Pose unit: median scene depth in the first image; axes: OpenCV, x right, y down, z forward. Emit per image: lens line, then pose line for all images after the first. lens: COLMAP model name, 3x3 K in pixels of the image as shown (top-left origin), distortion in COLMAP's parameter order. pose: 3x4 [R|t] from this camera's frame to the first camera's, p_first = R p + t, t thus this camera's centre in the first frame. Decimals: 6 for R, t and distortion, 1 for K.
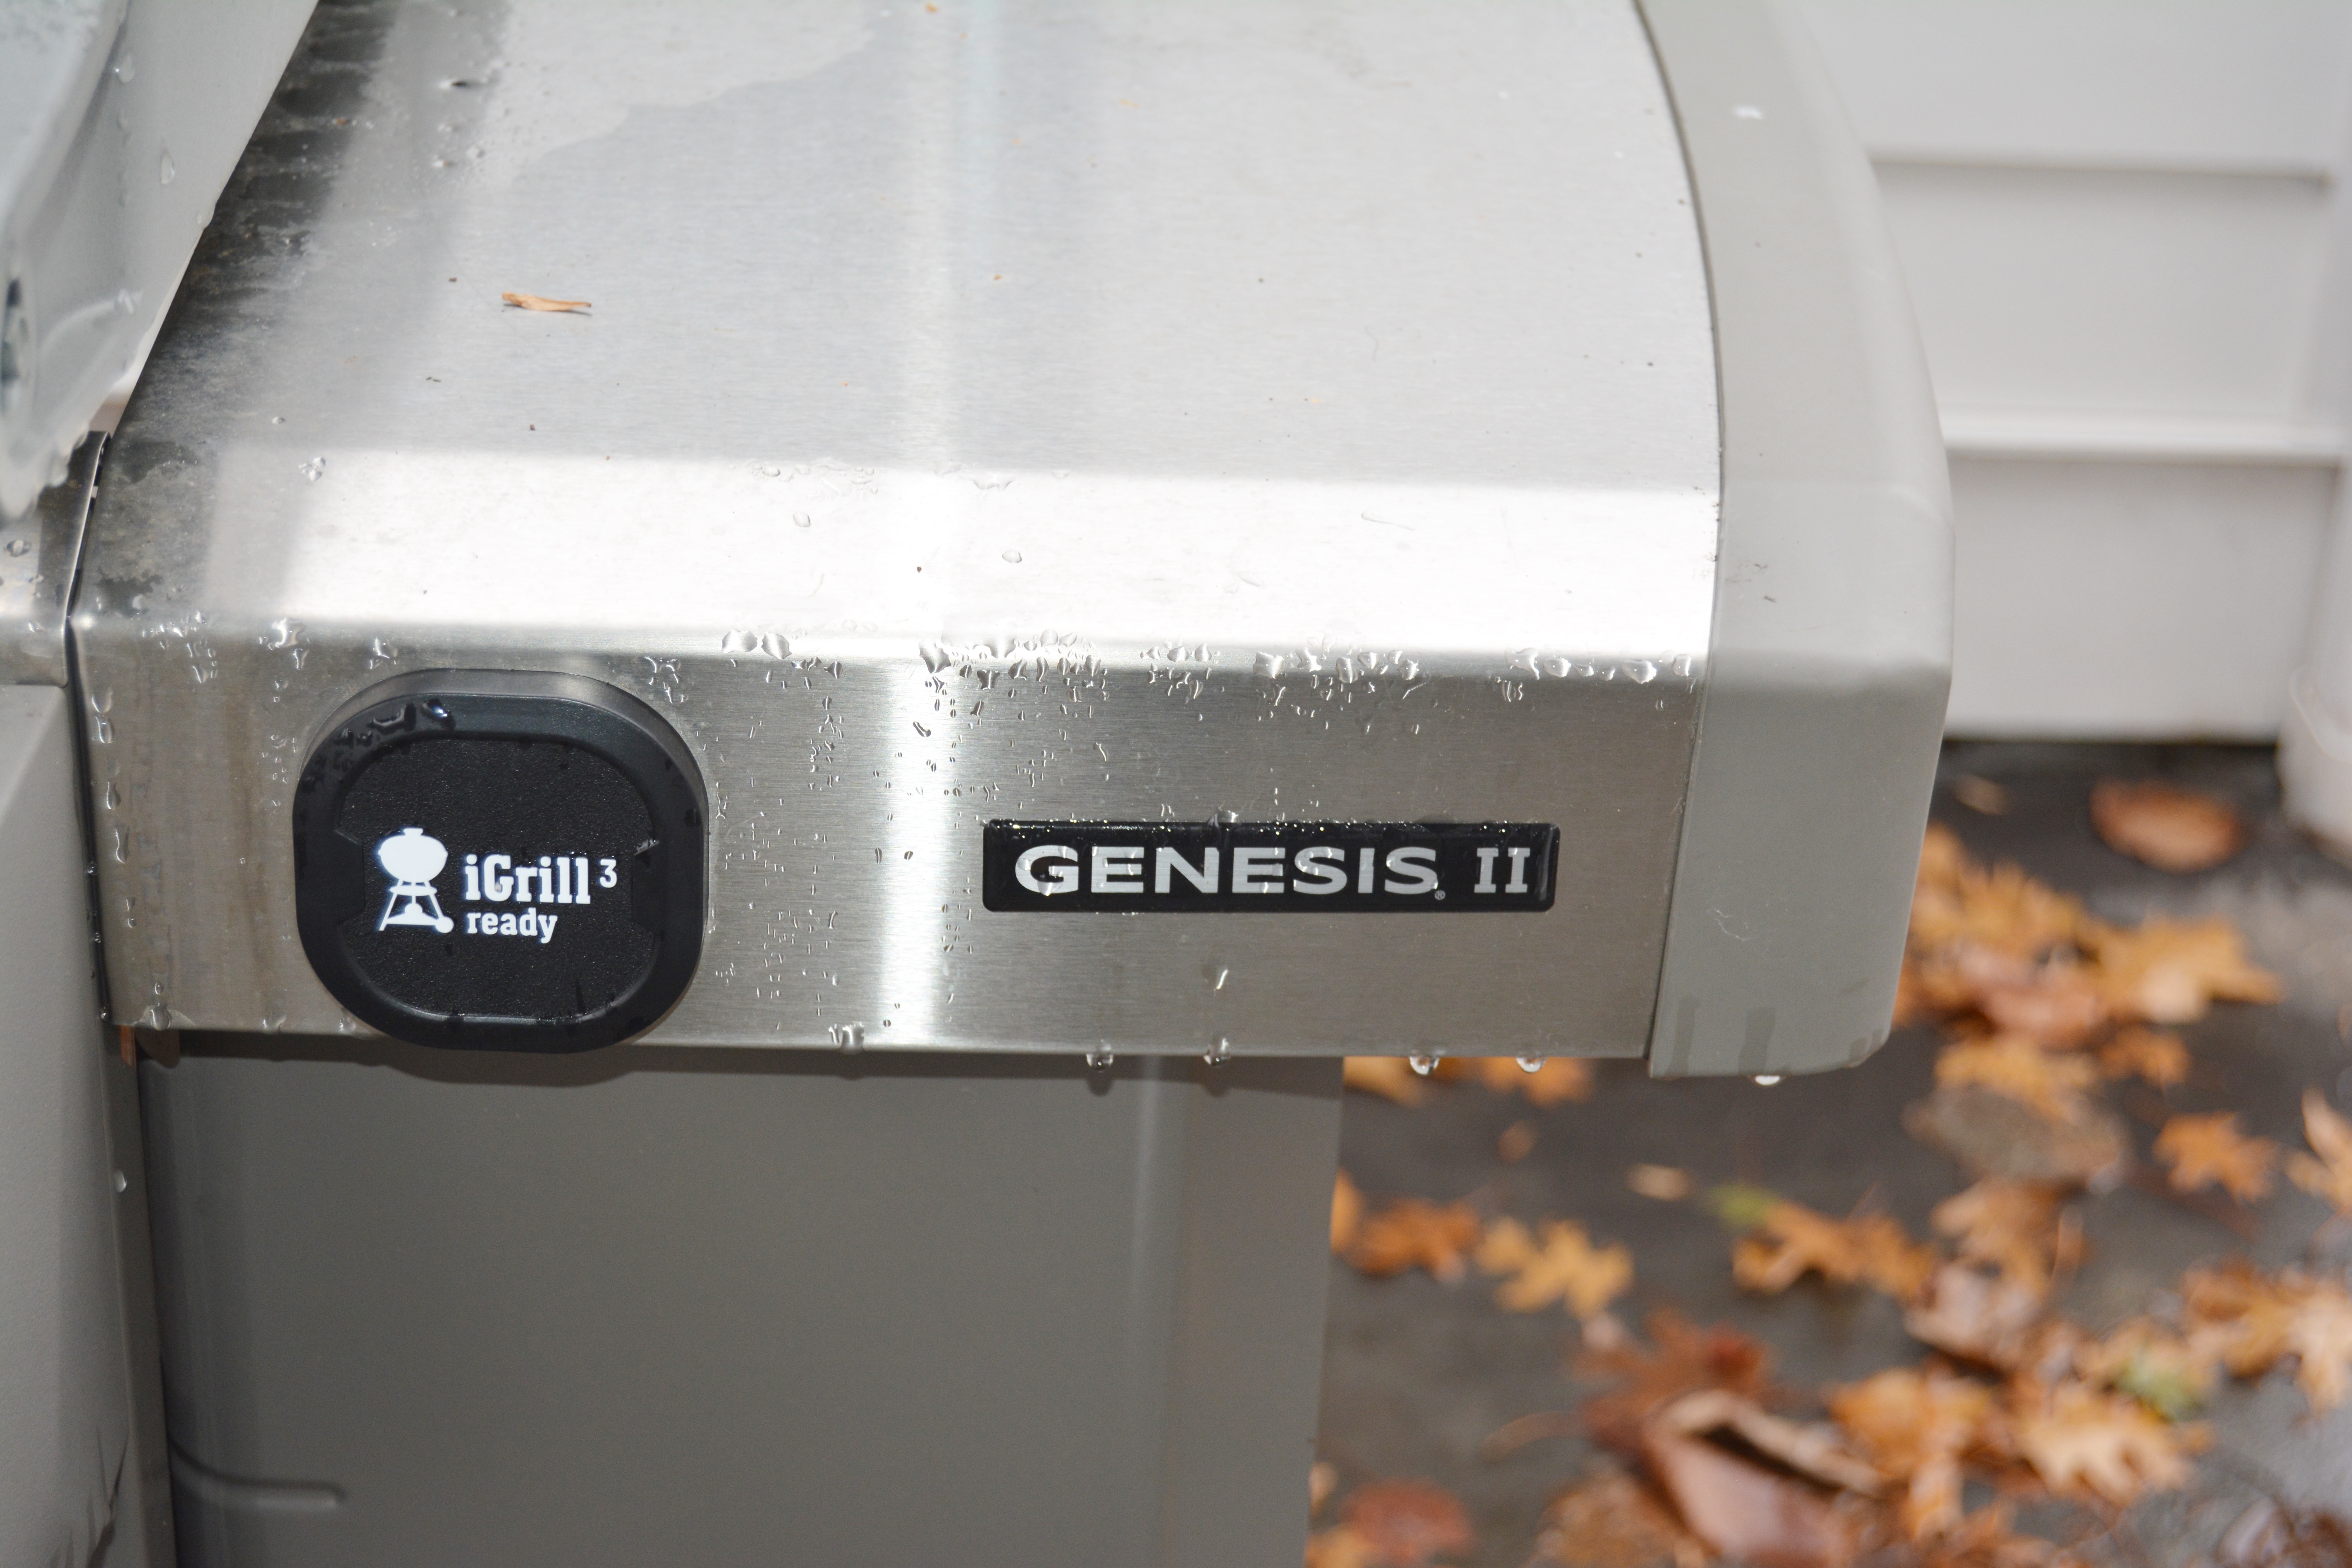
lens RADIAL K [[4287.2, 0, 1197.3], [0, 4287.2, 793.6], [0, 0, 1]] dist [-0.052677, 0.000000]
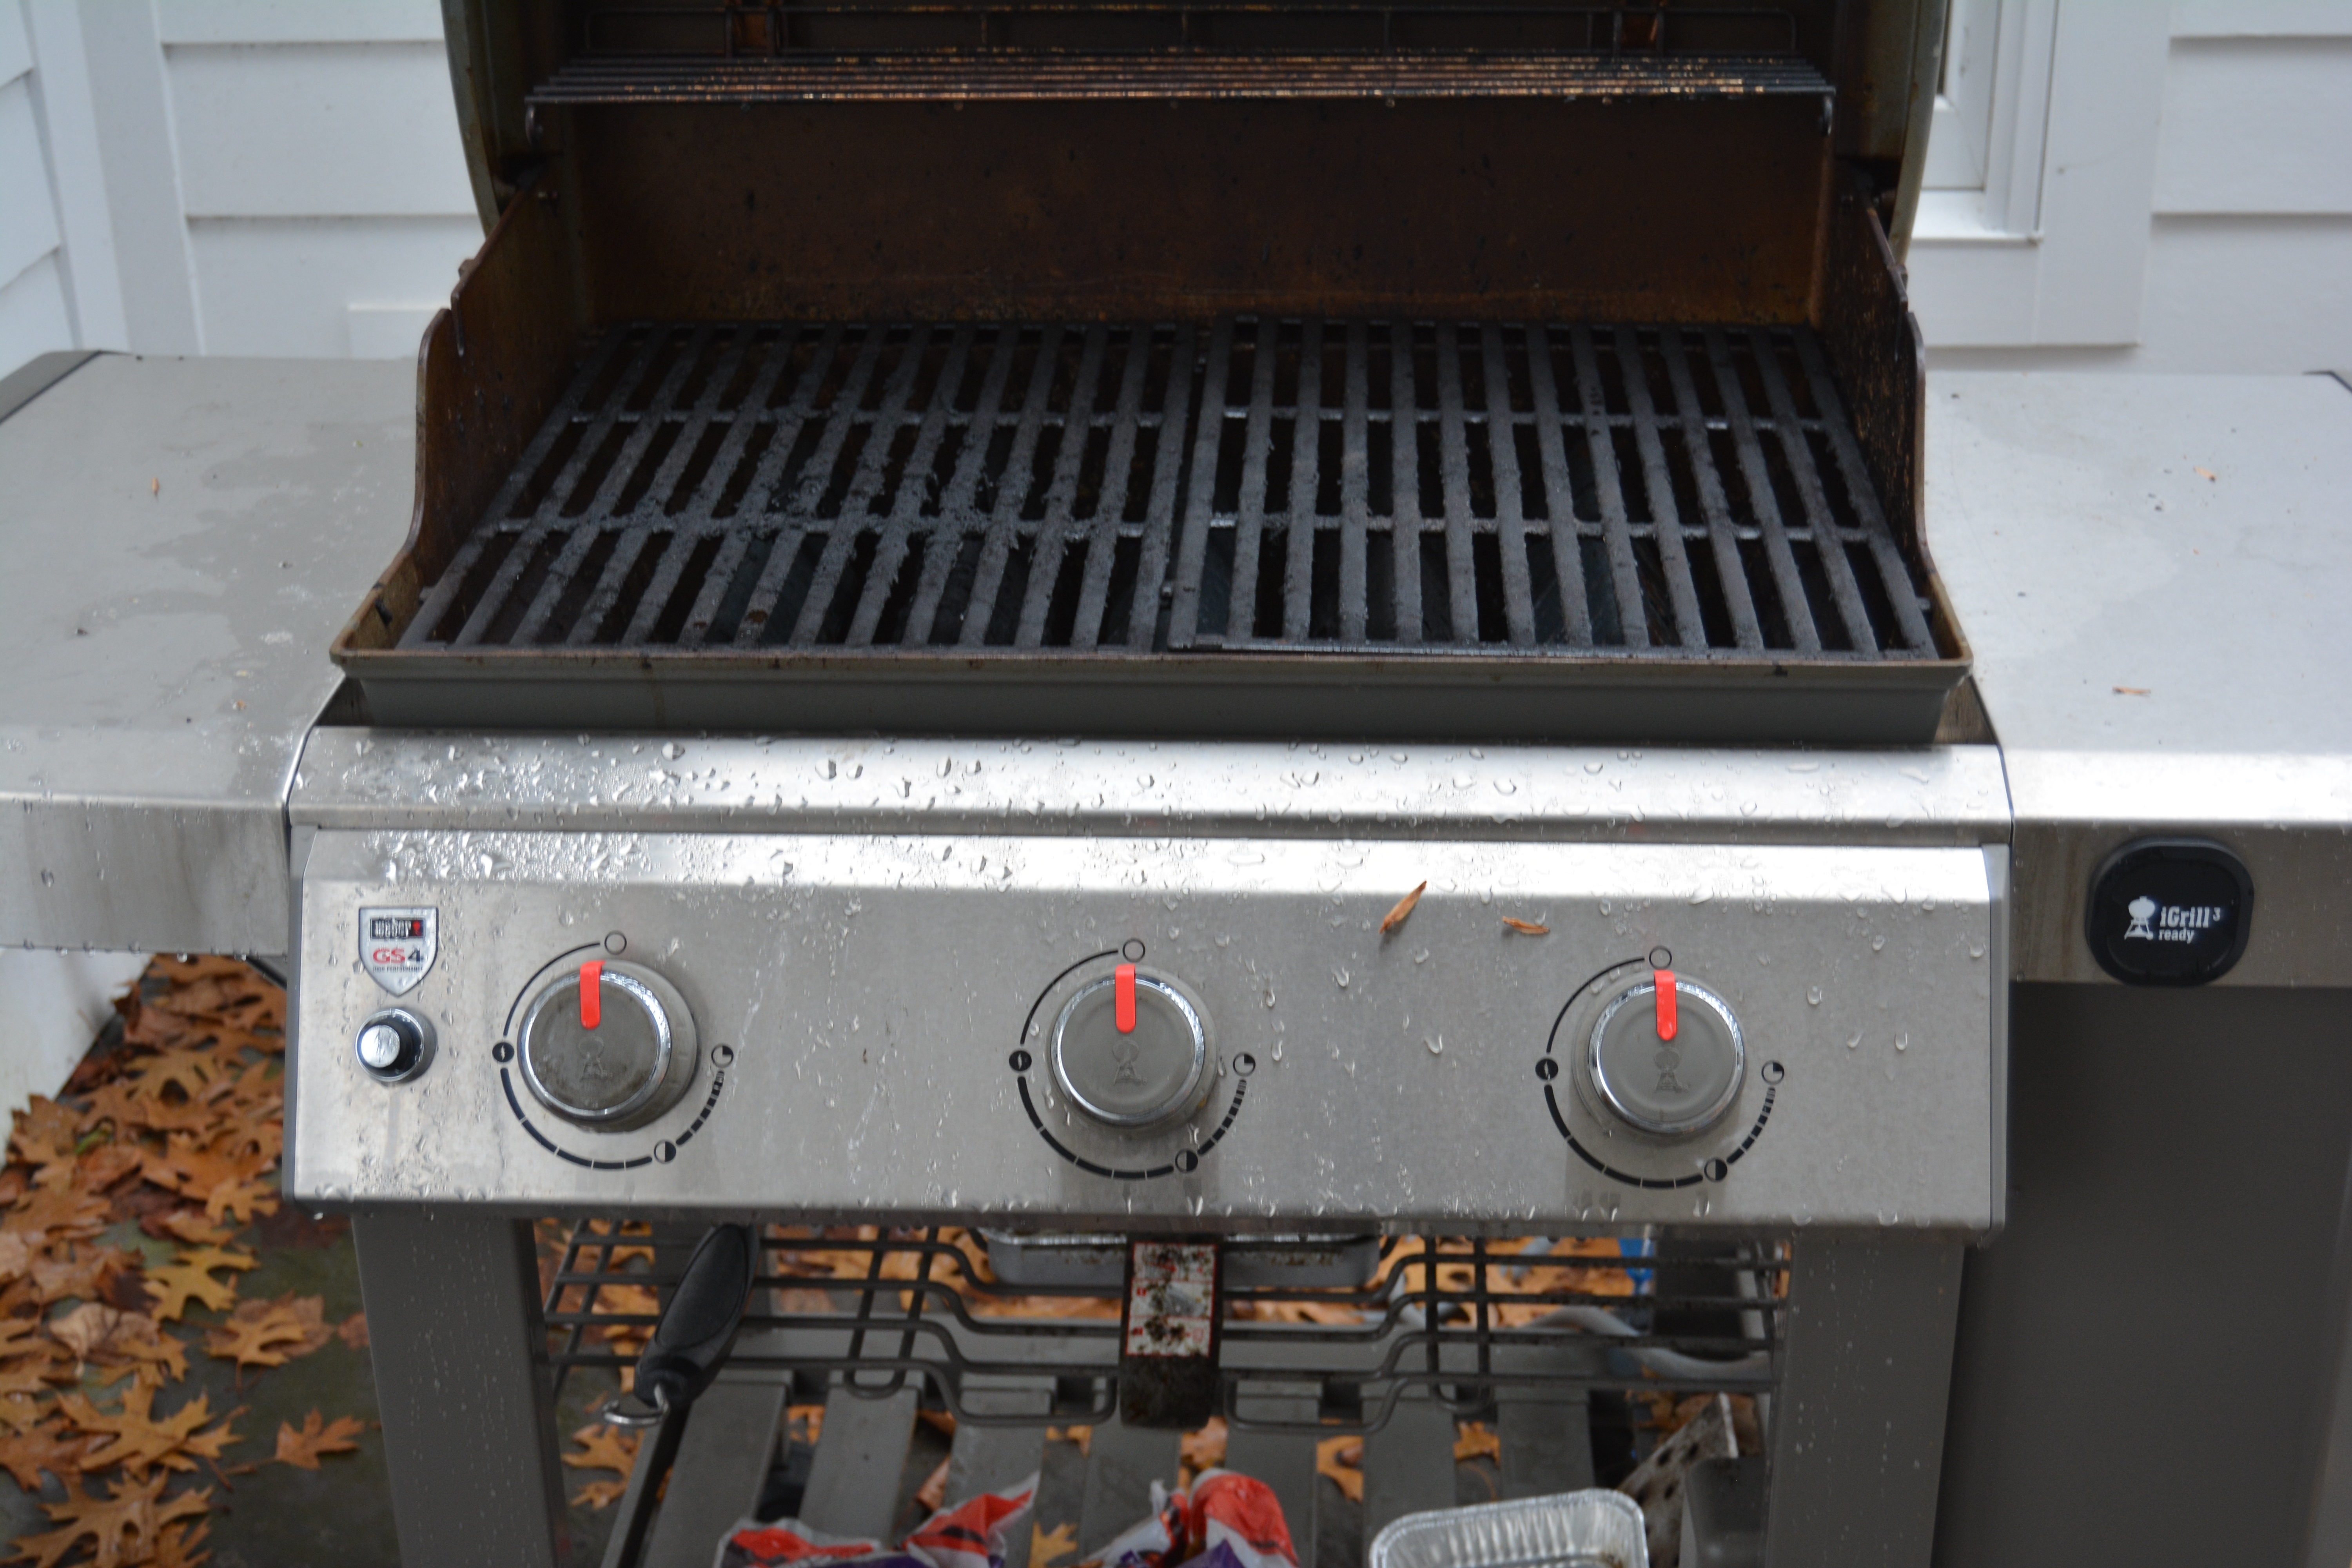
lens RADIAL K [[3350.1, 0, 1182.3], [0, 3350.1, 797.3], [0, 0, 1]] dist [-0.050528, 0.000000]
pose [[0.993950, -0.018226, -0.108311, -0.460424], [0.011640, 0.998062, -0.061134, 0.054478], [0.109215, 0.059503, 0.992236, -0.908088]]
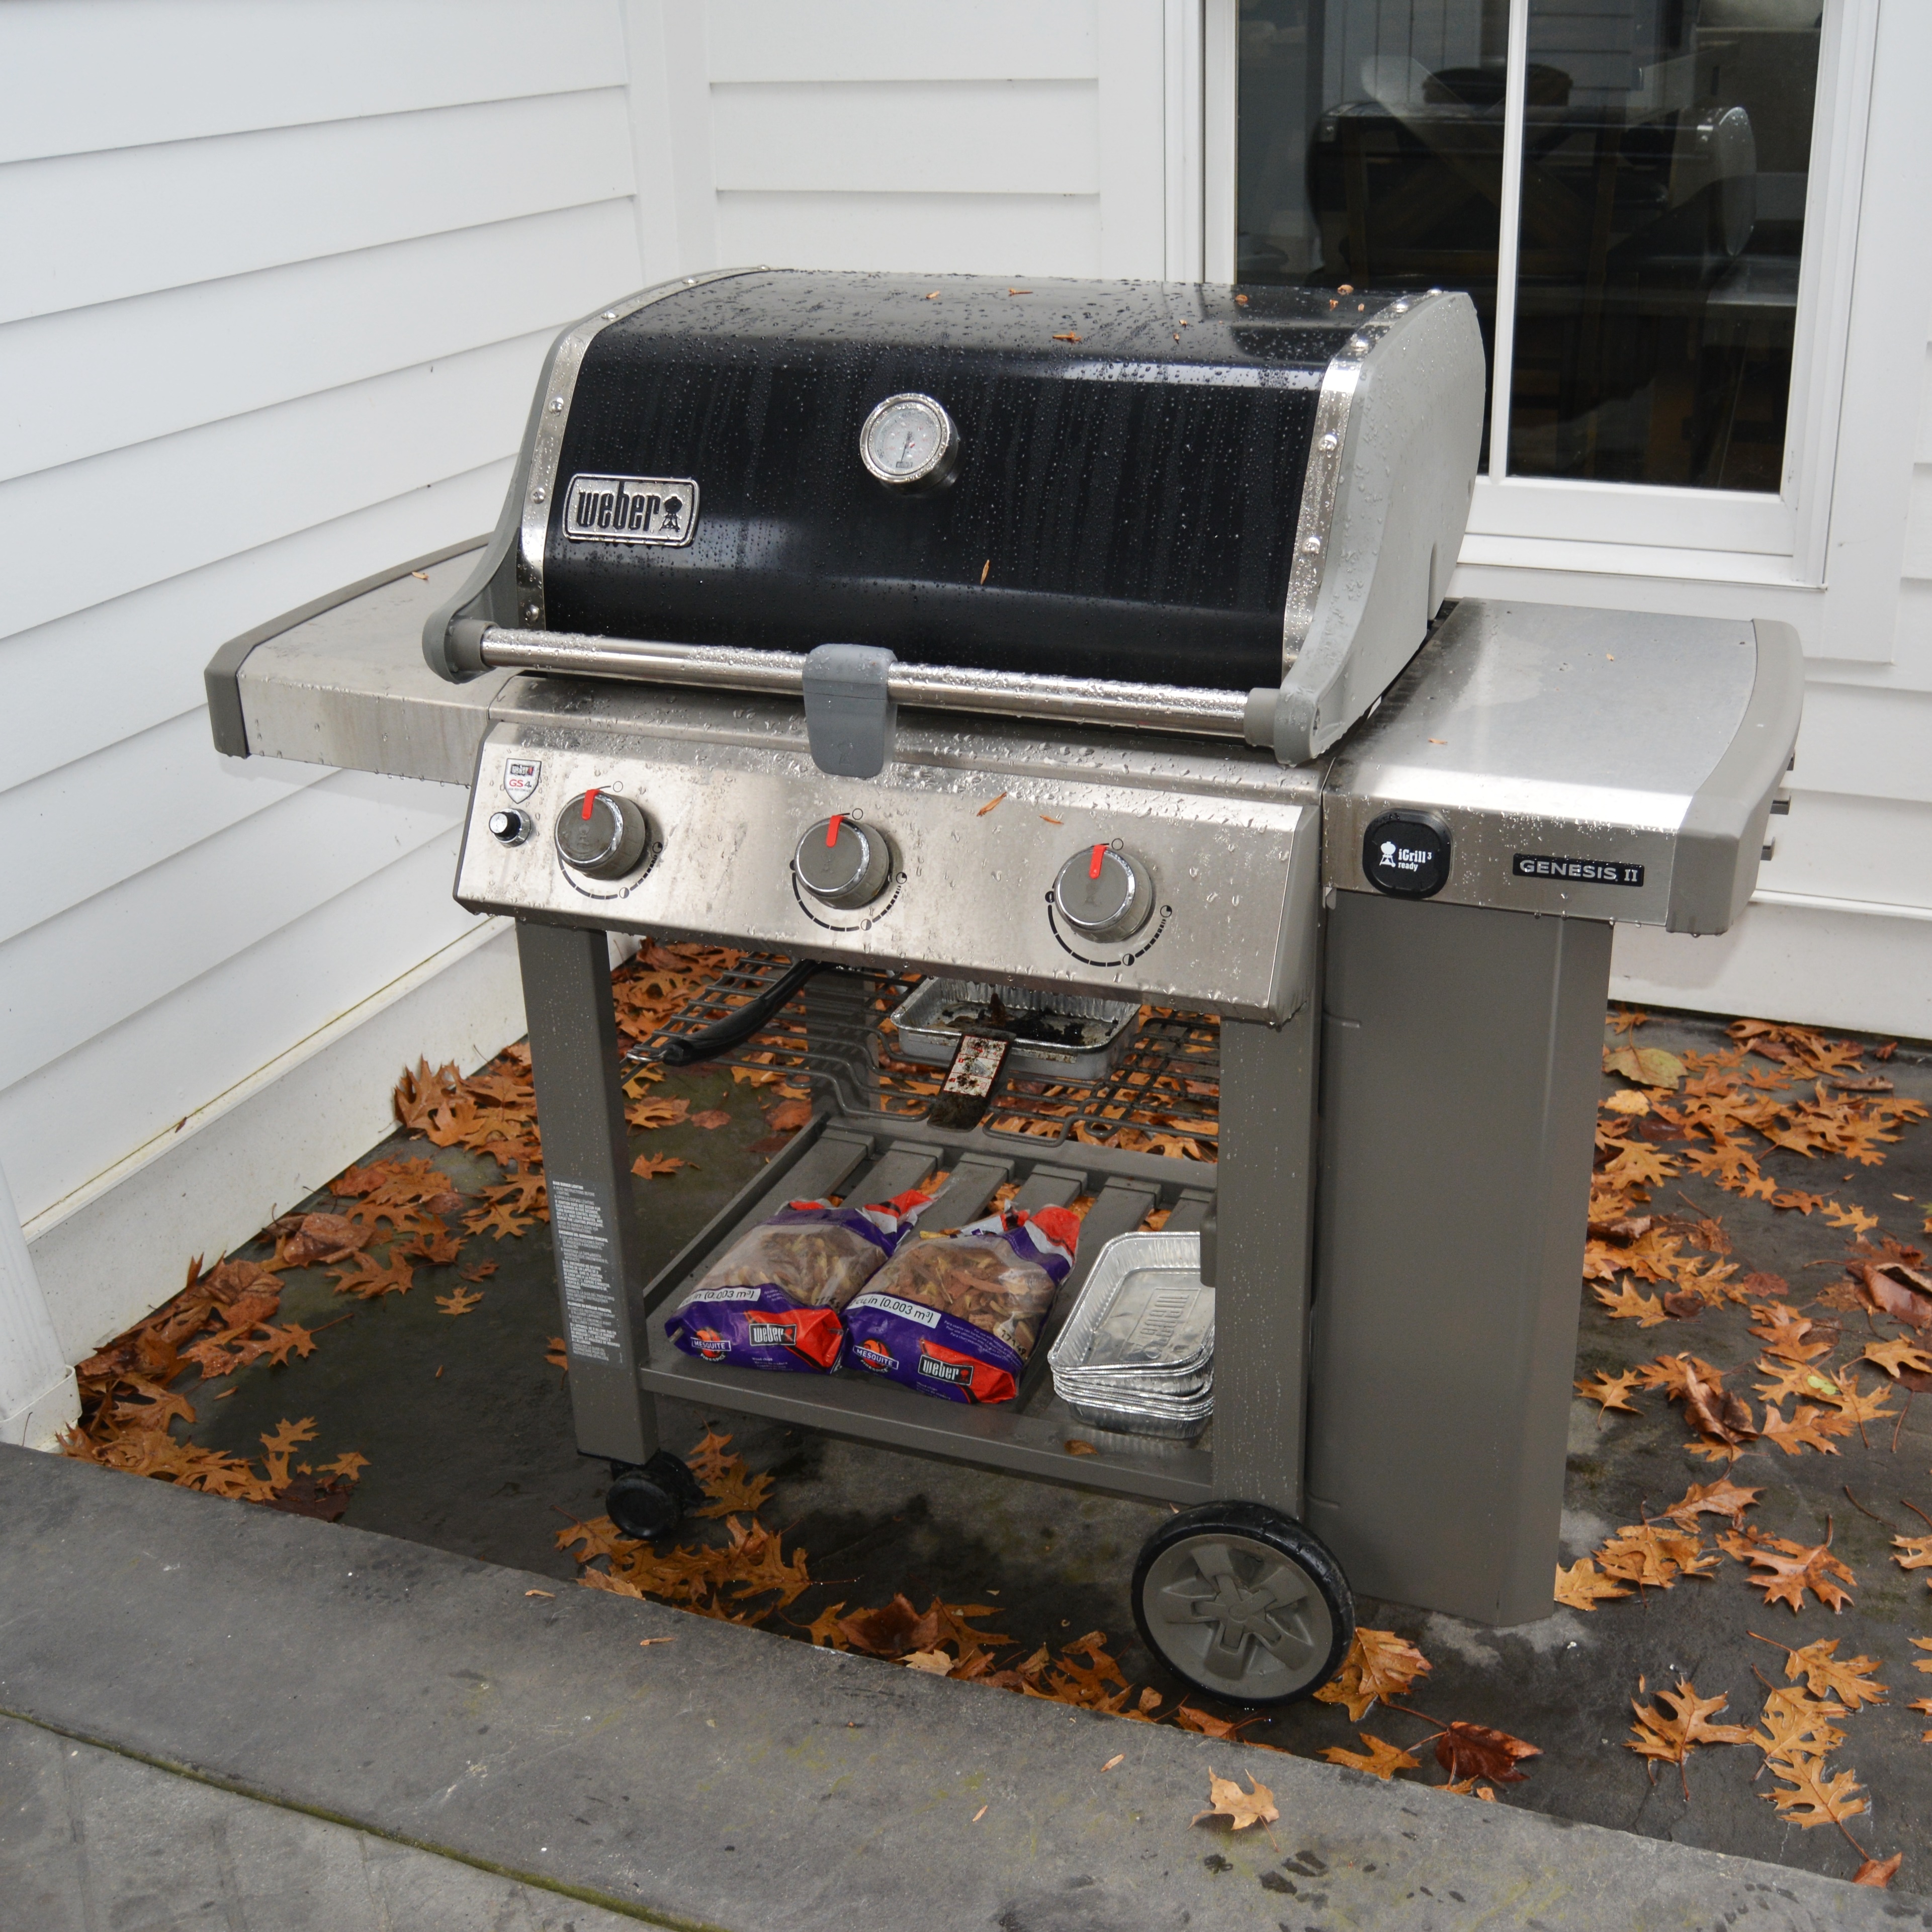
lens RADIAL K [[2368.0, 0, 1037.9], [0, 2368.0, 973.1], [0, 0, 1]] dist [-0.102826, 0.000000]
pose [[0.919150, 0.094183, -0.382482, 0.389462], [-0.131915, 0.988526, -0.073589, 0.328381], [0.371163, 0.118095, 0.921028, -1.255635]]
